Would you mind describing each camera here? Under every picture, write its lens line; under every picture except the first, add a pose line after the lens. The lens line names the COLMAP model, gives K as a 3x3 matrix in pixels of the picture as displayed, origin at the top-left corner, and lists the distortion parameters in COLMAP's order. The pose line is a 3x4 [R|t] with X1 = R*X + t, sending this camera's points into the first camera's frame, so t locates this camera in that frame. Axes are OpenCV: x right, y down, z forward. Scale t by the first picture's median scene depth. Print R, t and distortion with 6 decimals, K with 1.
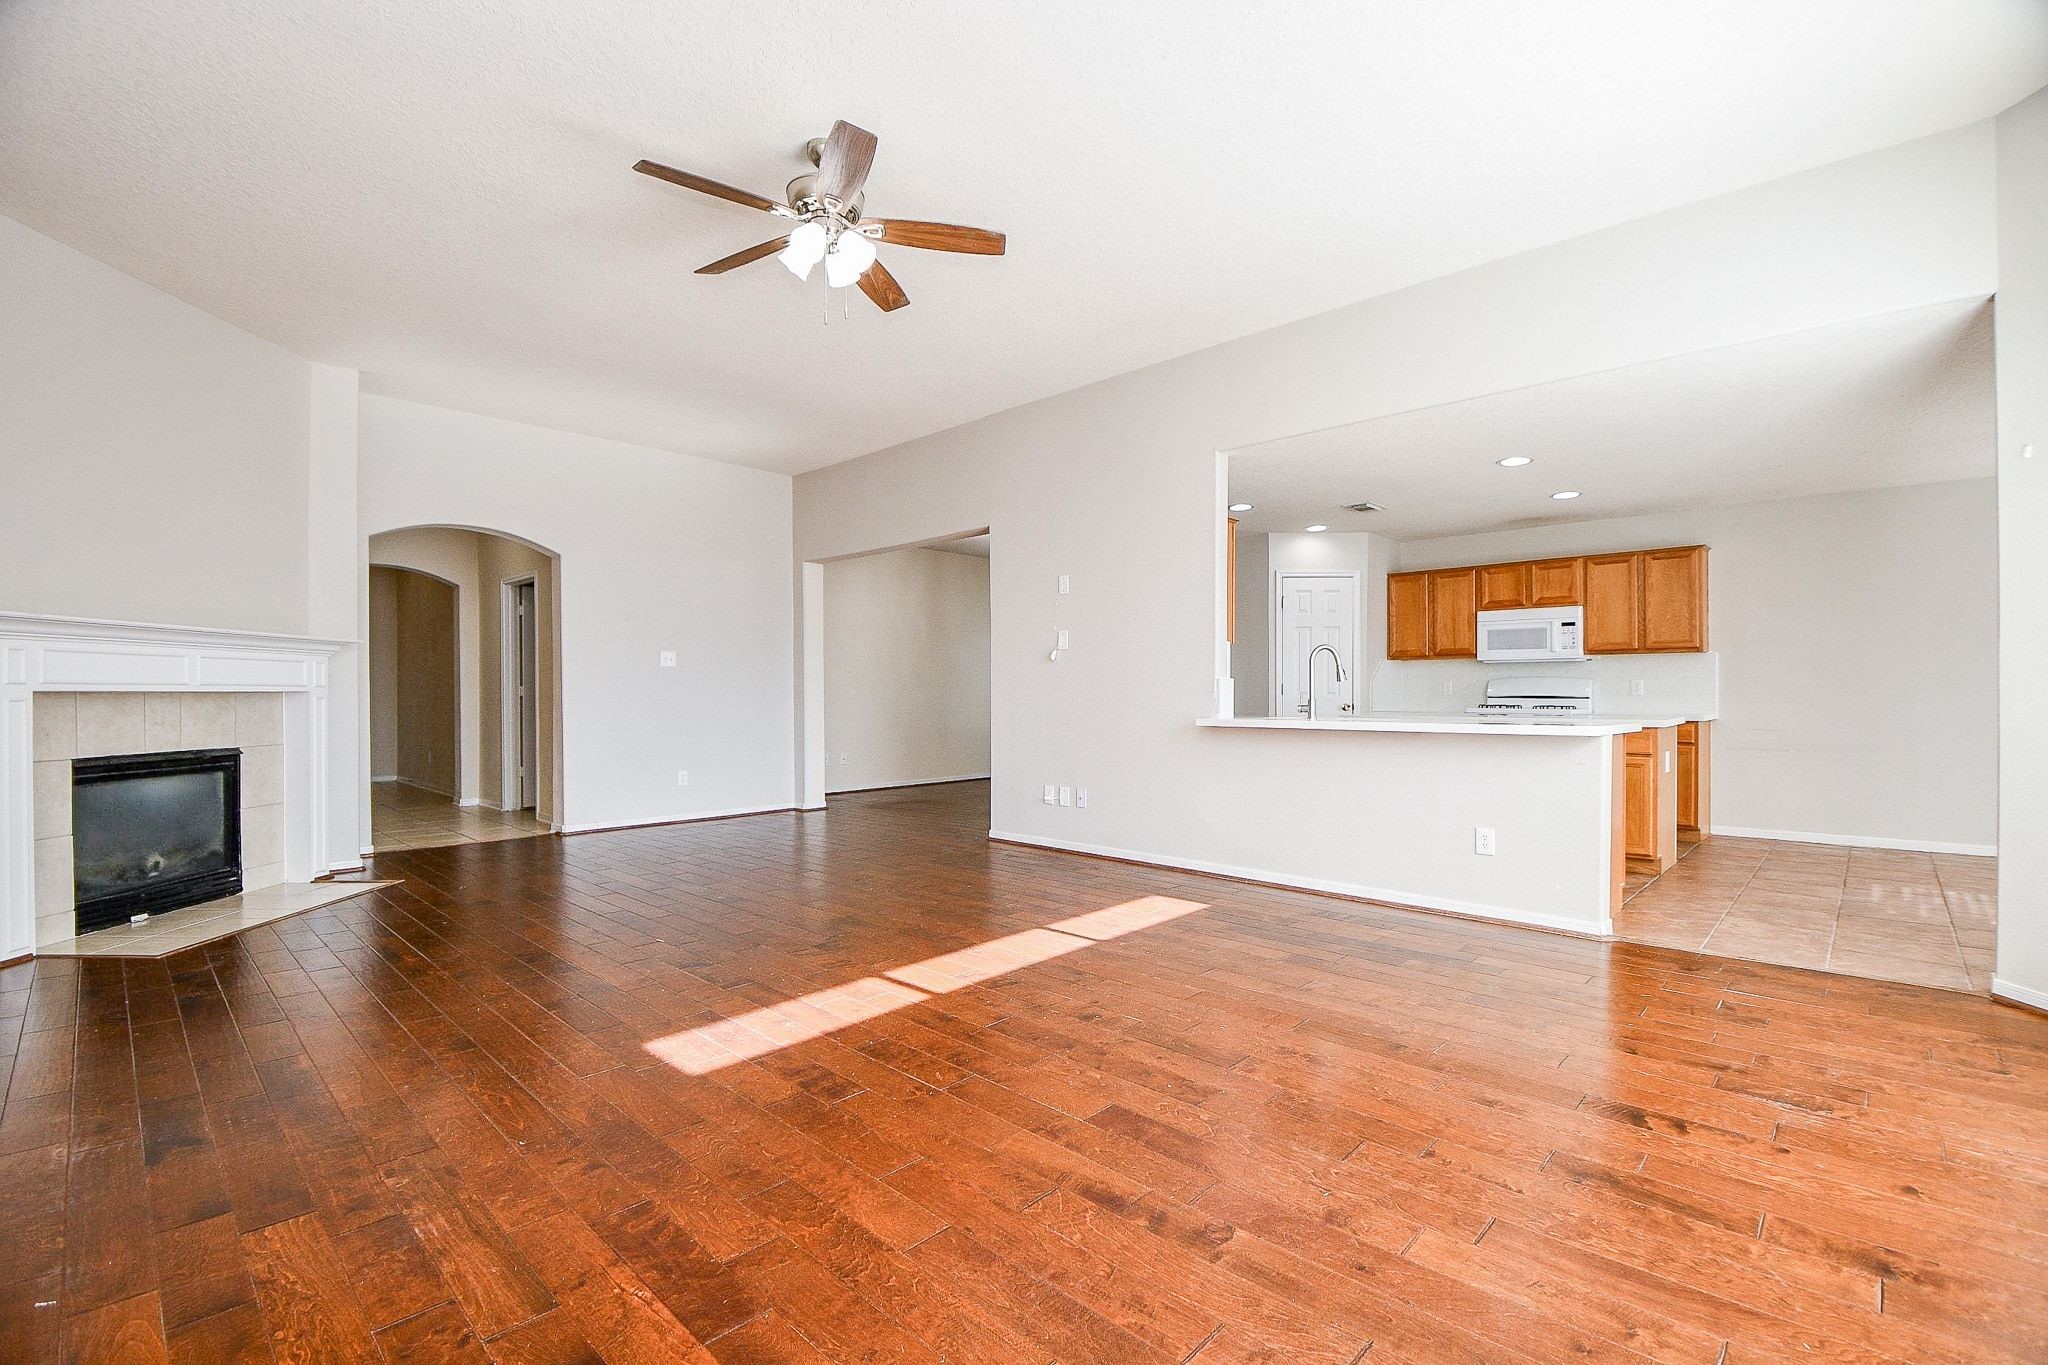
lens RADIAL K [[882.3, 0, 1017.3], [0, 882.3, 694.8], [0, 0, 1]] dist [0.000559, 0.000088]
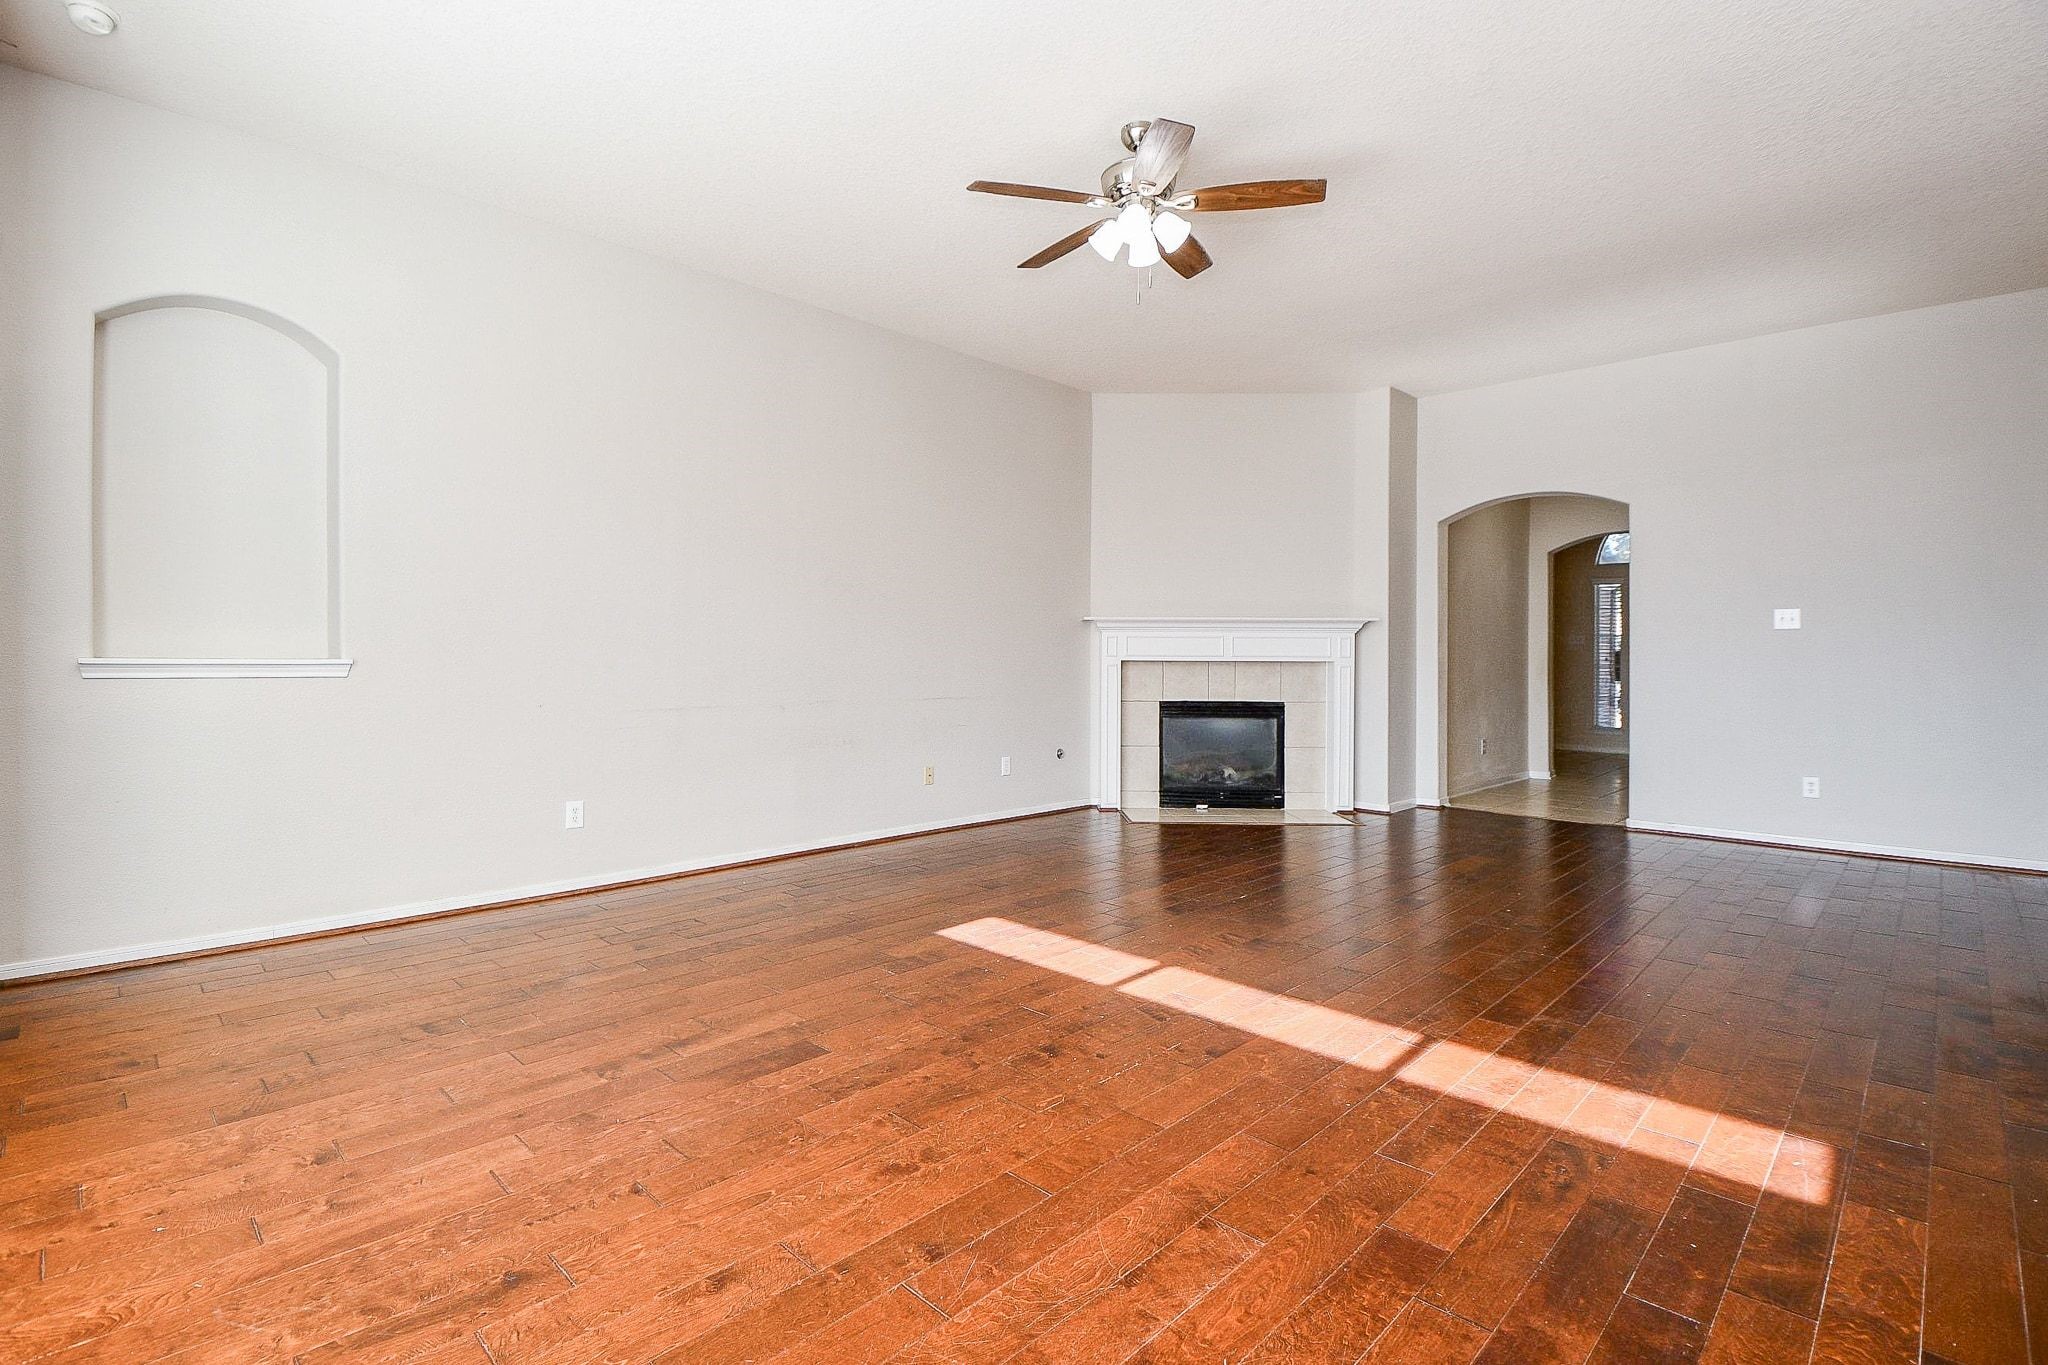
lens RADIAL K [[972.1, 0, 1022.3], [0, 972.1, 663.1], [0, 0, 1]] dist [0.013194, -0.002130]
pose [[-0.008695, 0.007581, -0.999933, 0.754249], [-0.009209, 0.999928, 0.007661, -0.009411], [0.999920, 0.009275, -0.008625, 0.729321]]
